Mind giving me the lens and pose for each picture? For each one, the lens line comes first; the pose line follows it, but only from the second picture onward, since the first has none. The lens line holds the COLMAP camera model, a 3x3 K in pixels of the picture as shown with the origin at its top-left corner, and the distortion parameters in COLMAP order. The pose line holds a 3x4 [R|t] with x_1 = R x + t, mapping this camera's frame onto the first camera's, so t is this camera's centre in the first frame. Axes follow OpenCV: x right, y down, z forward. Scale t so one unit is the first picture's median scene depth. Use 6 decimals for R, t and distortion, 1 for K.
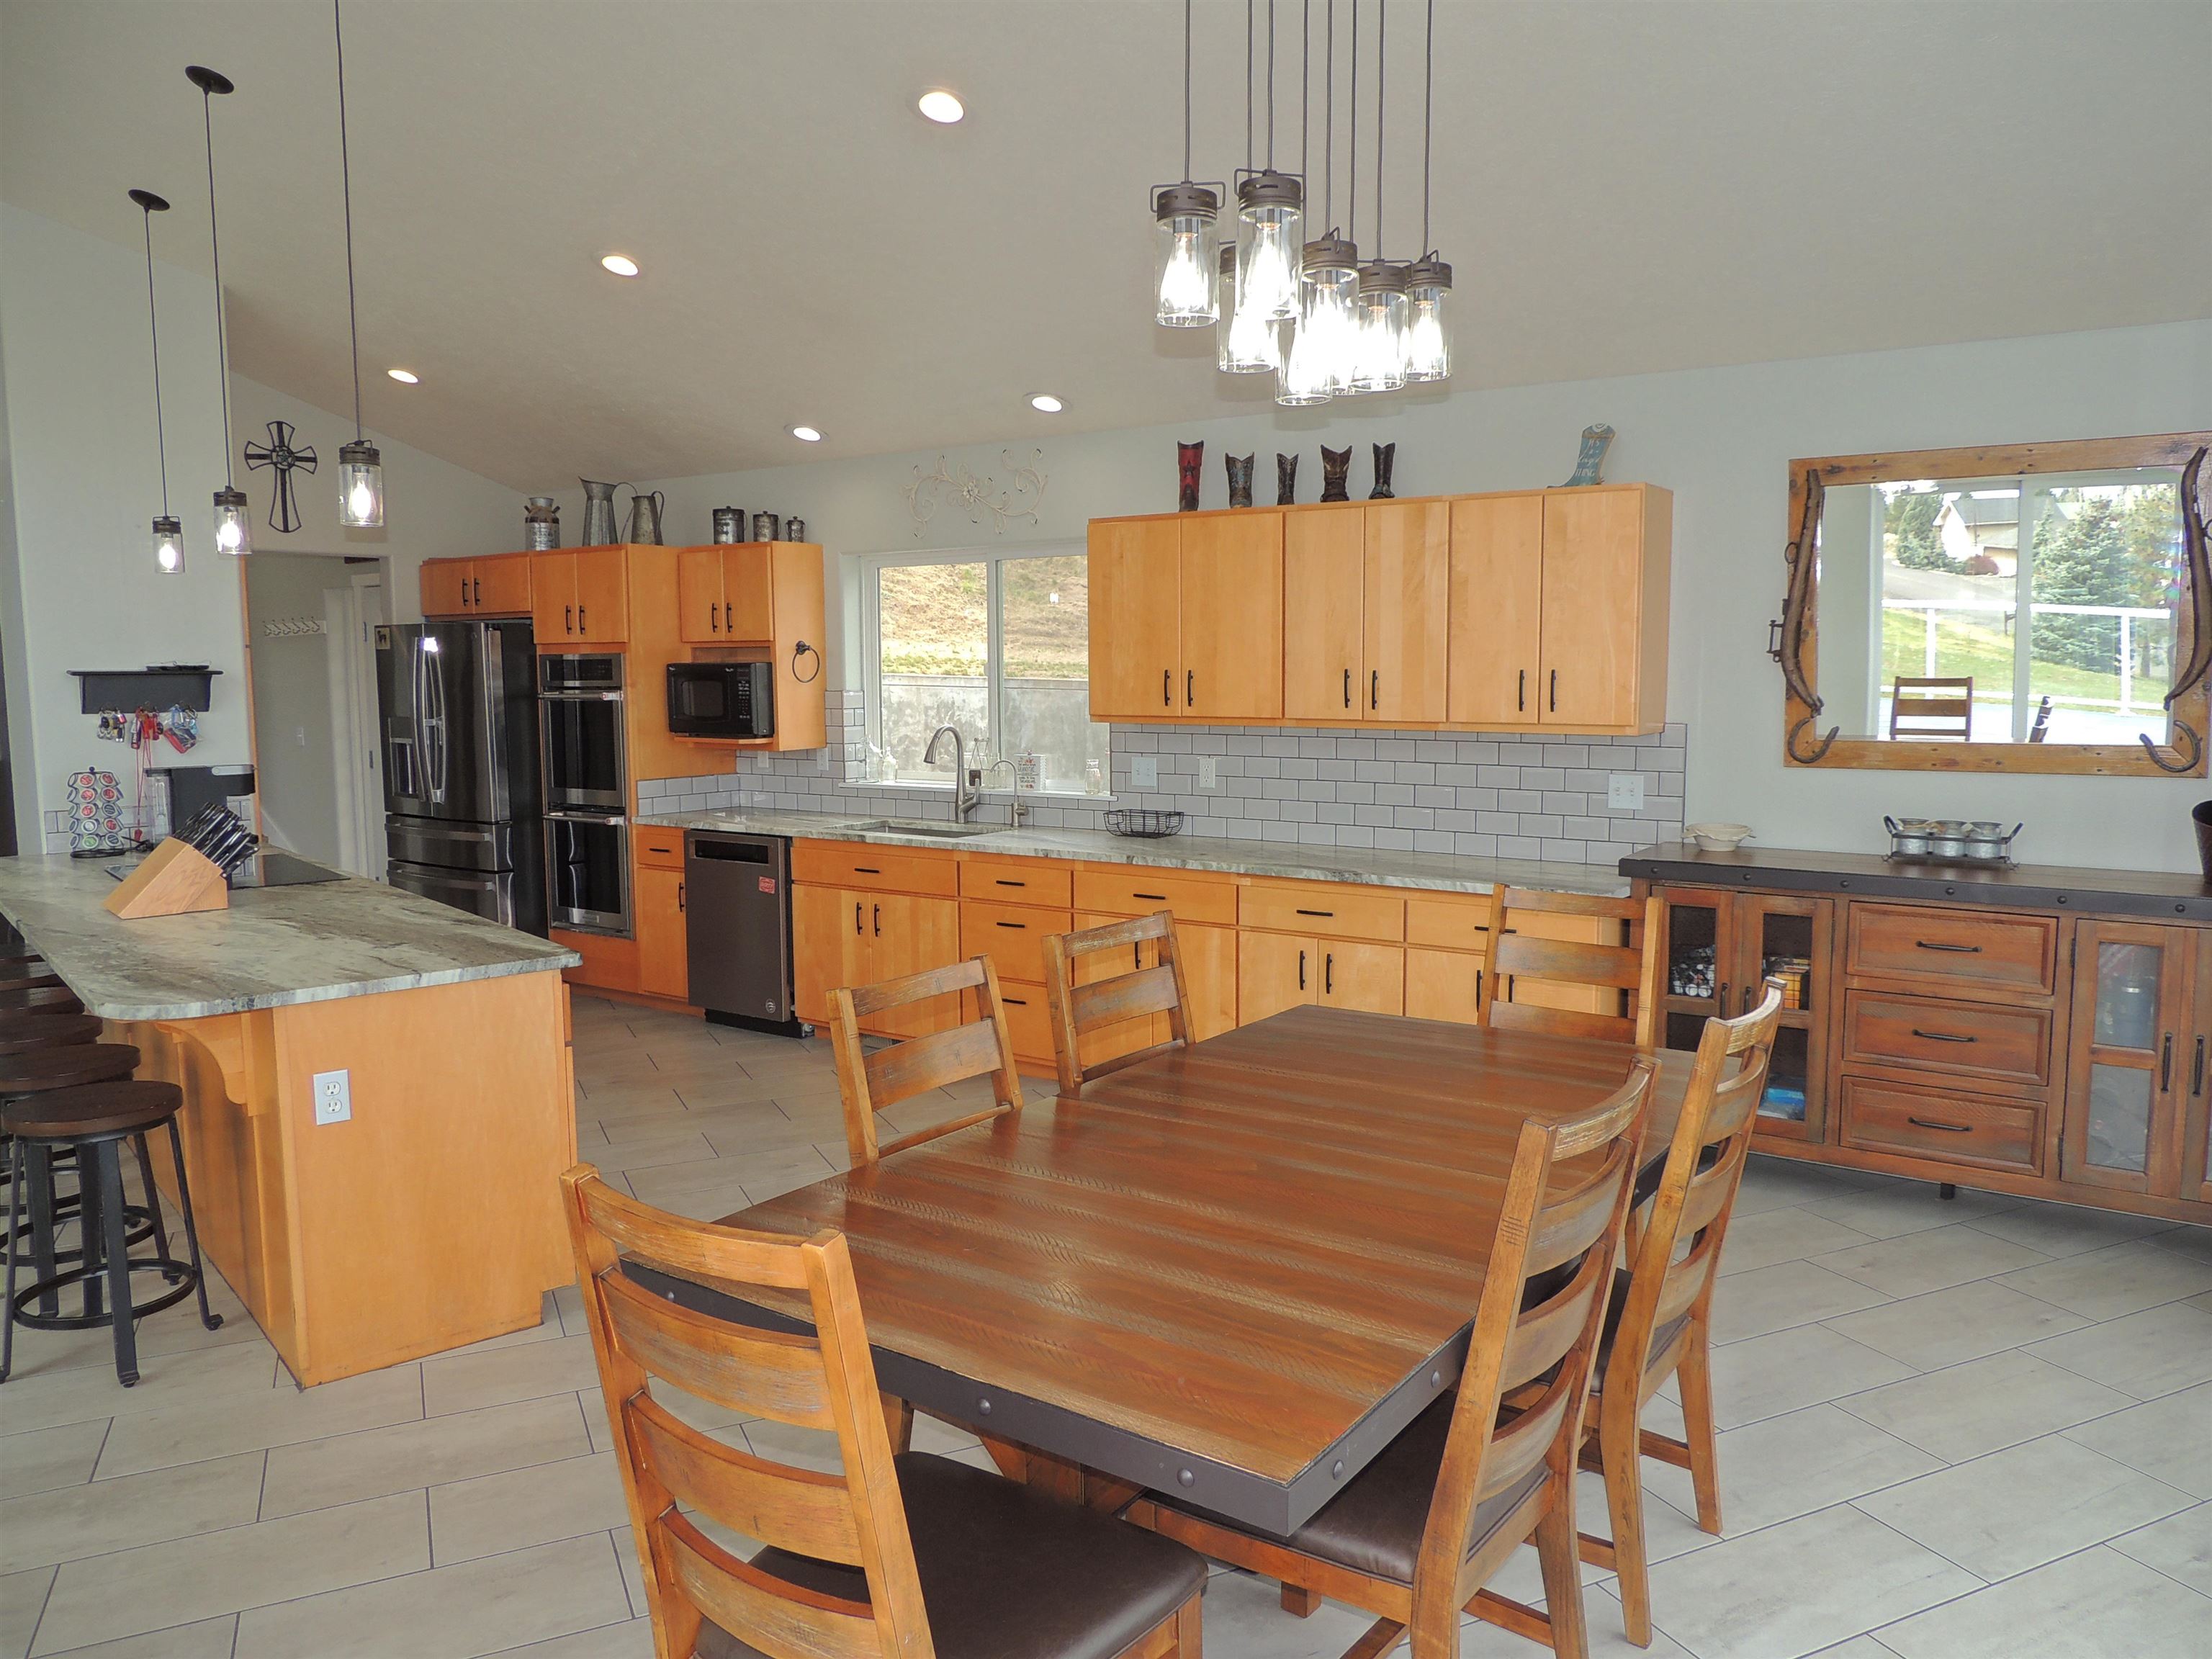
lens RADIAL K [[1596.2, 0, 1116.6], [0, 1596.2, 829.5], [0, 0, 1]] dist [-0.032026, 0.038099]
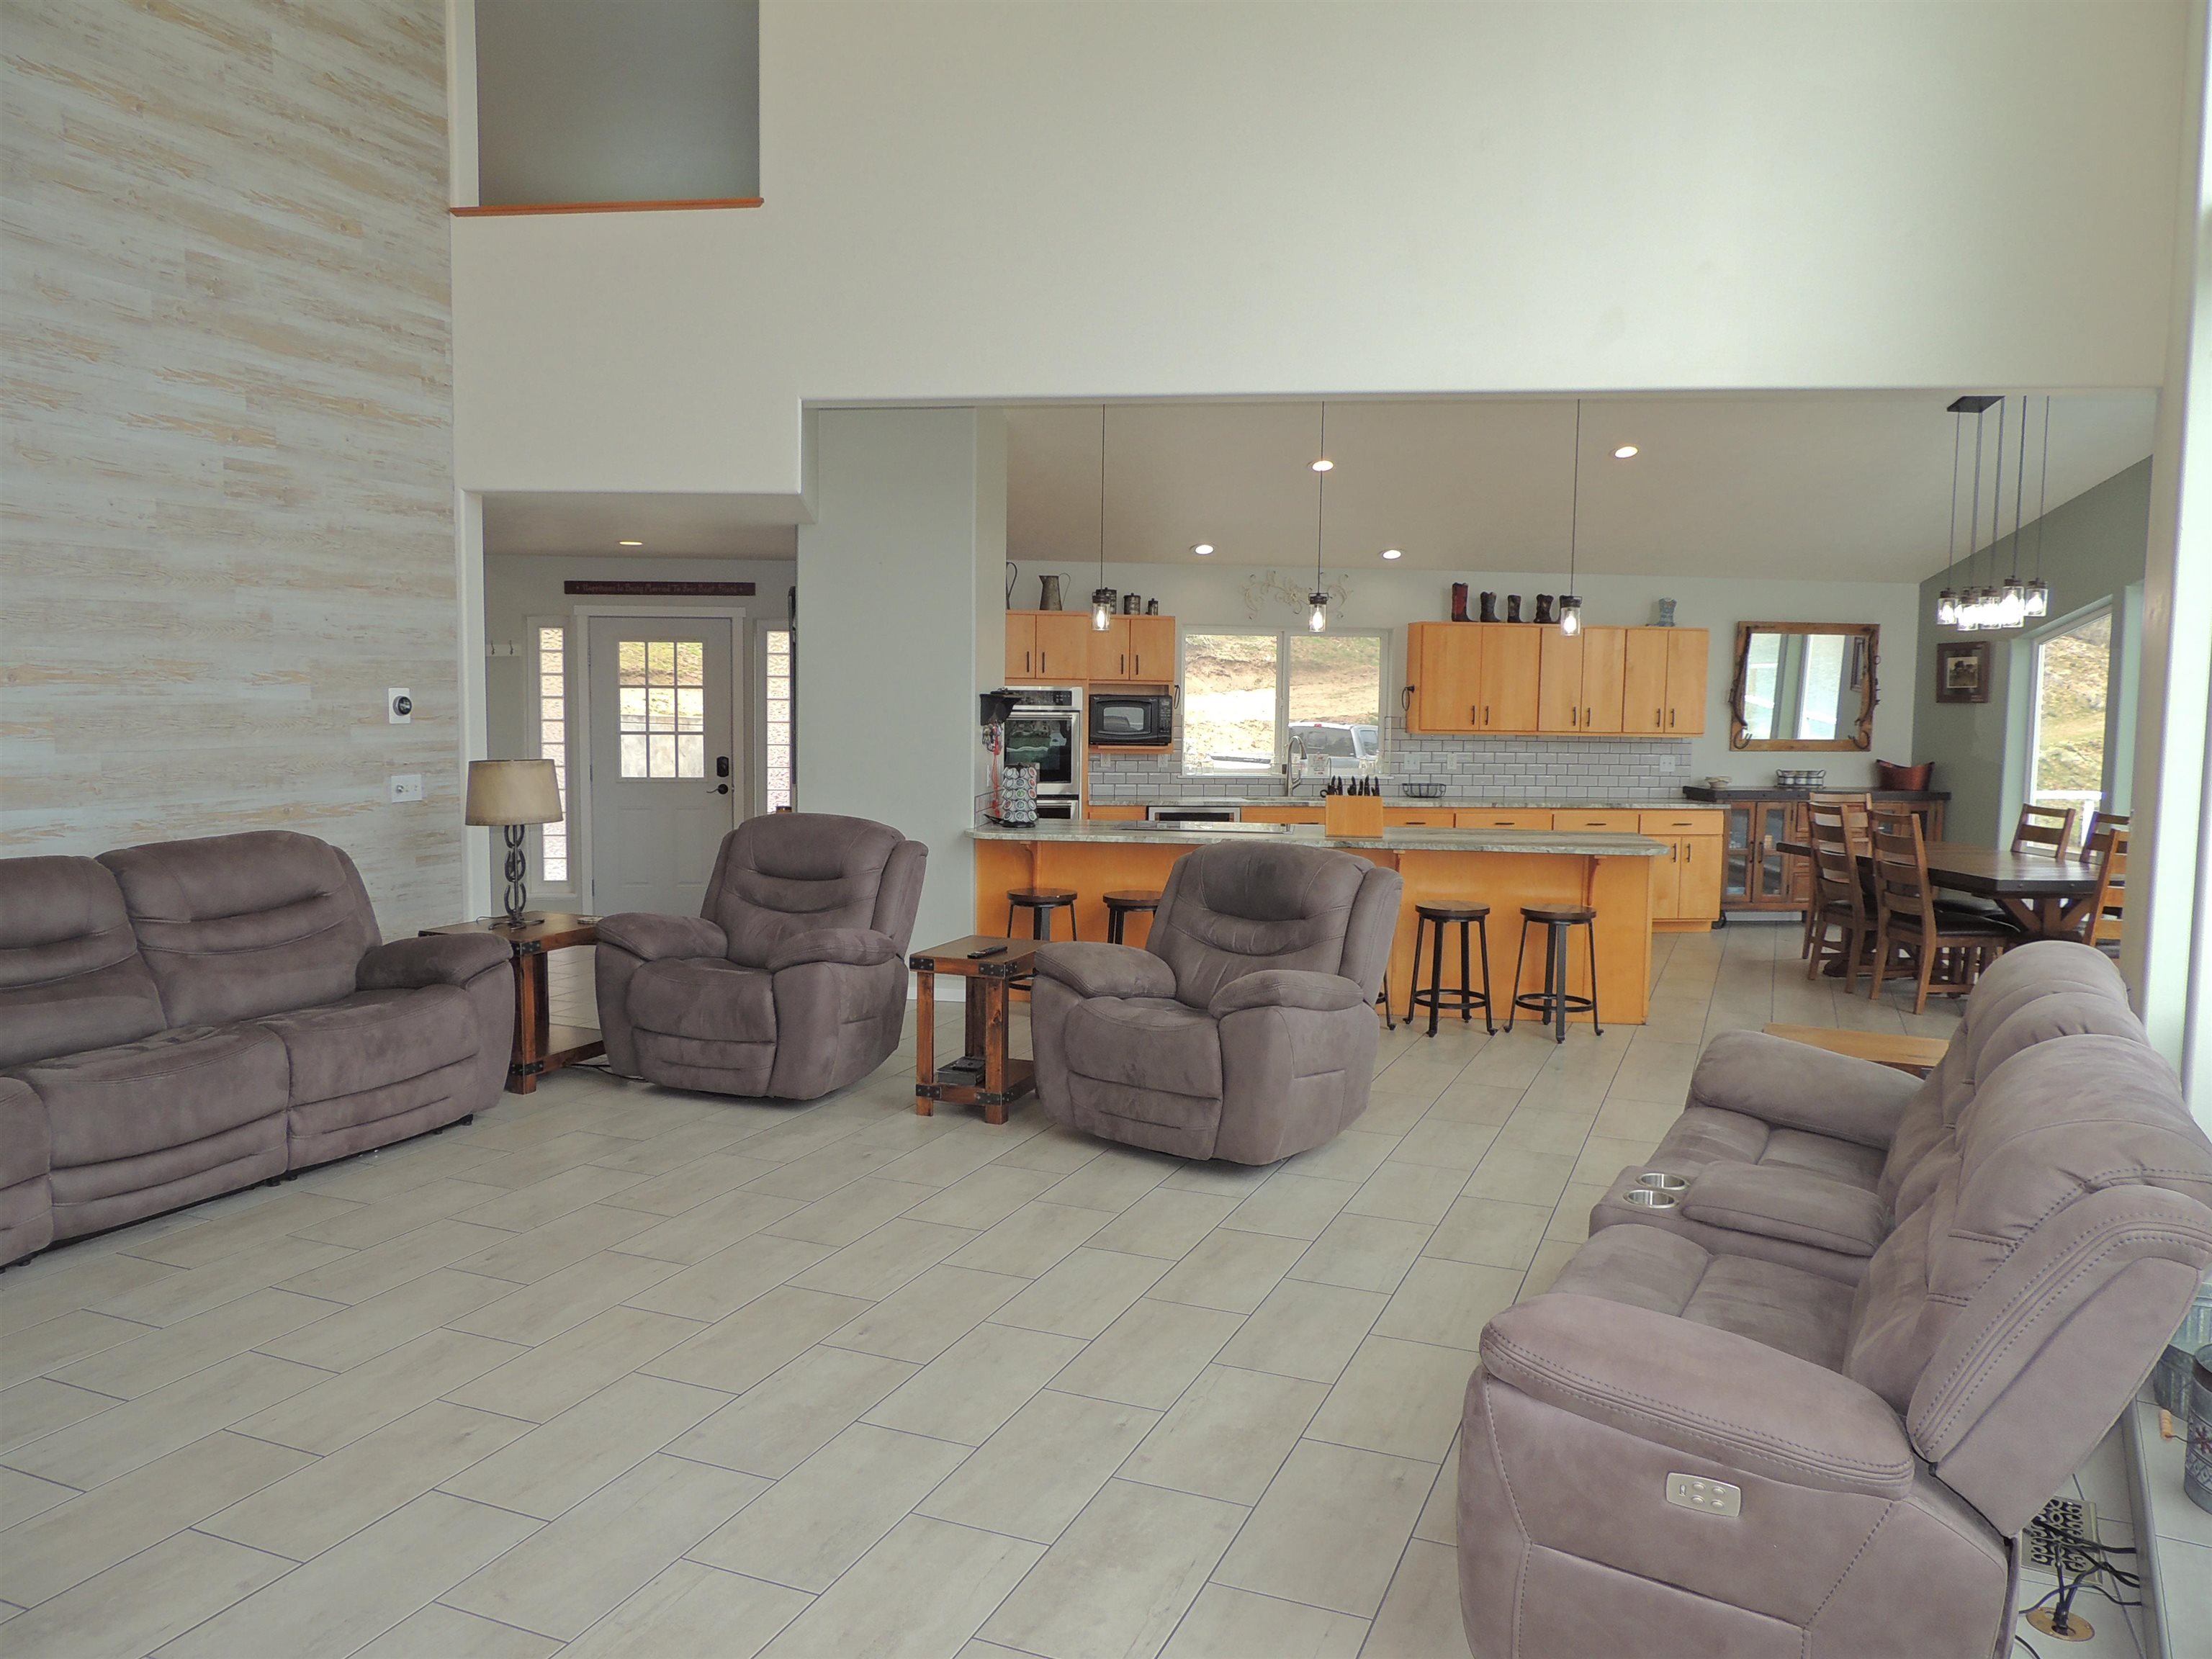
lens RADIAL K [[1596.2, 0, 1116.6], [0, 1596.2, 829.5], [0, 0, 1]] dist [-0.032026, 0.038099]
pose [[0.731412, -0.038443, 0.680851, -1.568580], [0.053578, 0.998563, -0.001175, 0.025689], [-0.679828, 0.037338, 0.732421, -0.082591]]
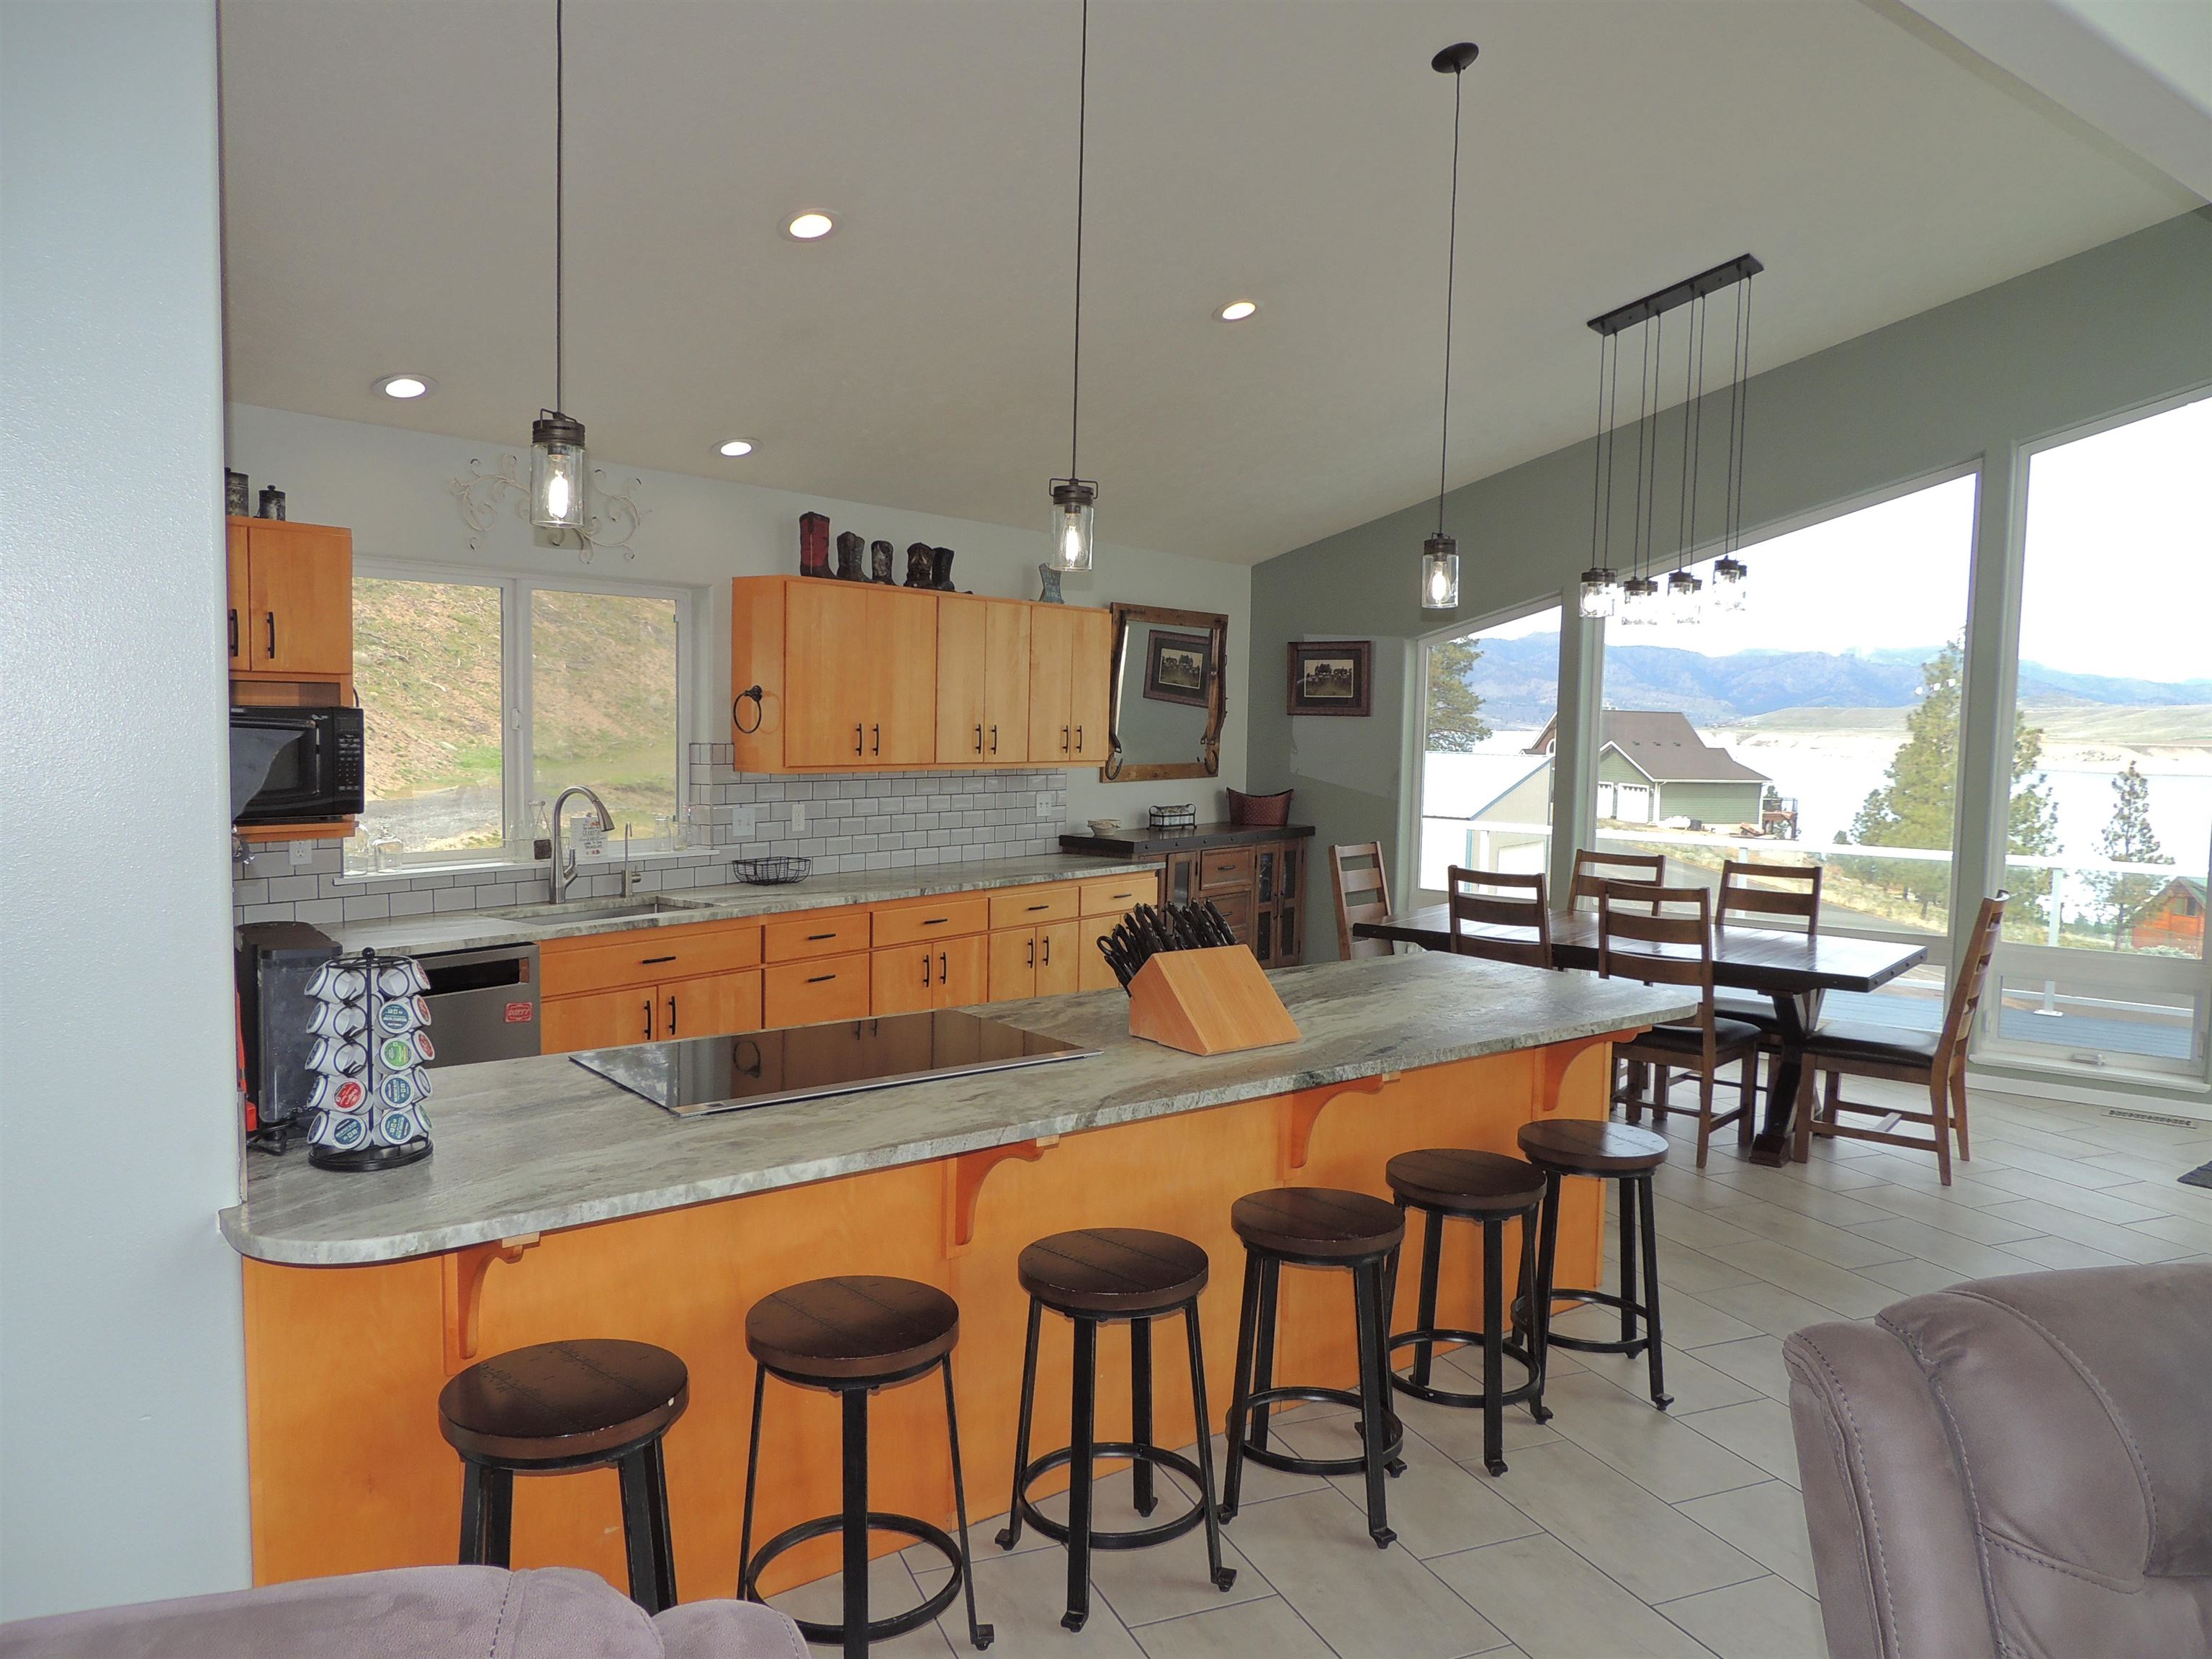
lens RADIAL K [[1596.2, 0, 1116.6], [0, 1596.2, 829.5], [0, 0, 1]] dist [-0.032026, 0.038099]
pose [[0.014263, -0.064895, 0.997790, -1.078527], [0.085528, 0.994314, 0.063446, -0.082094], [-0.996234, 0.084434, 0.019732, 0.813154]]
